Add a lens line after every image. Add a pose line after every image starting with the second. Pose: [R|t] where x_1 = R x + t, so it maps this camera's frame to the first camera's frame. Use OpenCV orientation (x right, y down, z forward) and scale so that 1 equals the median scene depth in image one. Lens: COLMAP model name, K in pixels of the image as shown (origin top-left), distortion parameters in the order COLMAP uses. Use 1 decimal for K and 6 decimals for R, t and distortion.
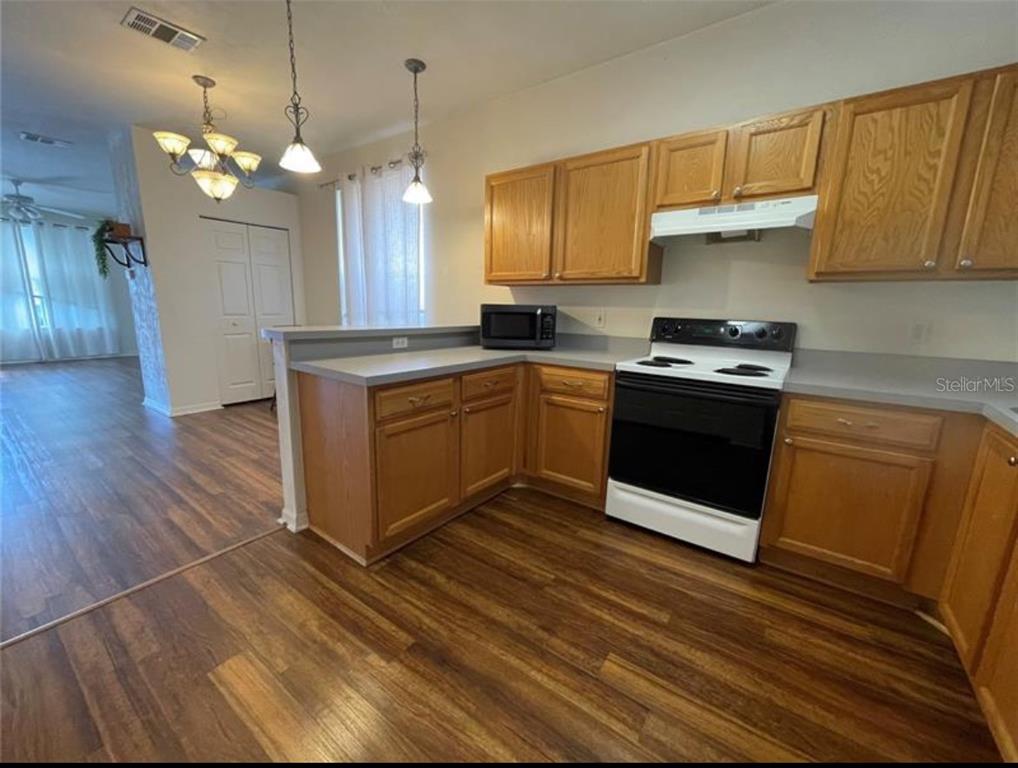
lens RADIAL K [[411.4, 0, 506.7], [0, 411.4, 389.9], [0, 0, 1]] dist [-0.001845, -0.000810]
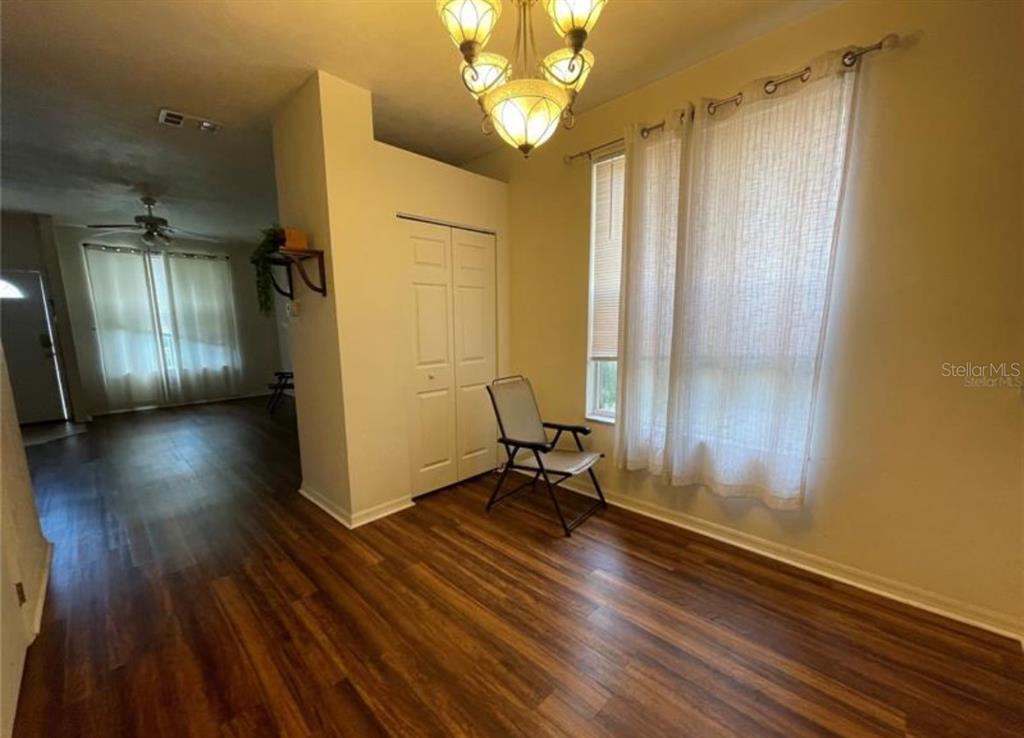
lens RADIAL K [[420.9, 0, 525.9], [0, 420.9, 394.2], [0, 0, 1]] dist [-0.011772, 0.000145]
pose [[0.991297, -0.009560, -0.131295, -0.404154], [0.005697, 0.999541, -0.029769, -0.106614], [0.131519, 0.028762, 0.990896, 0.335219]]
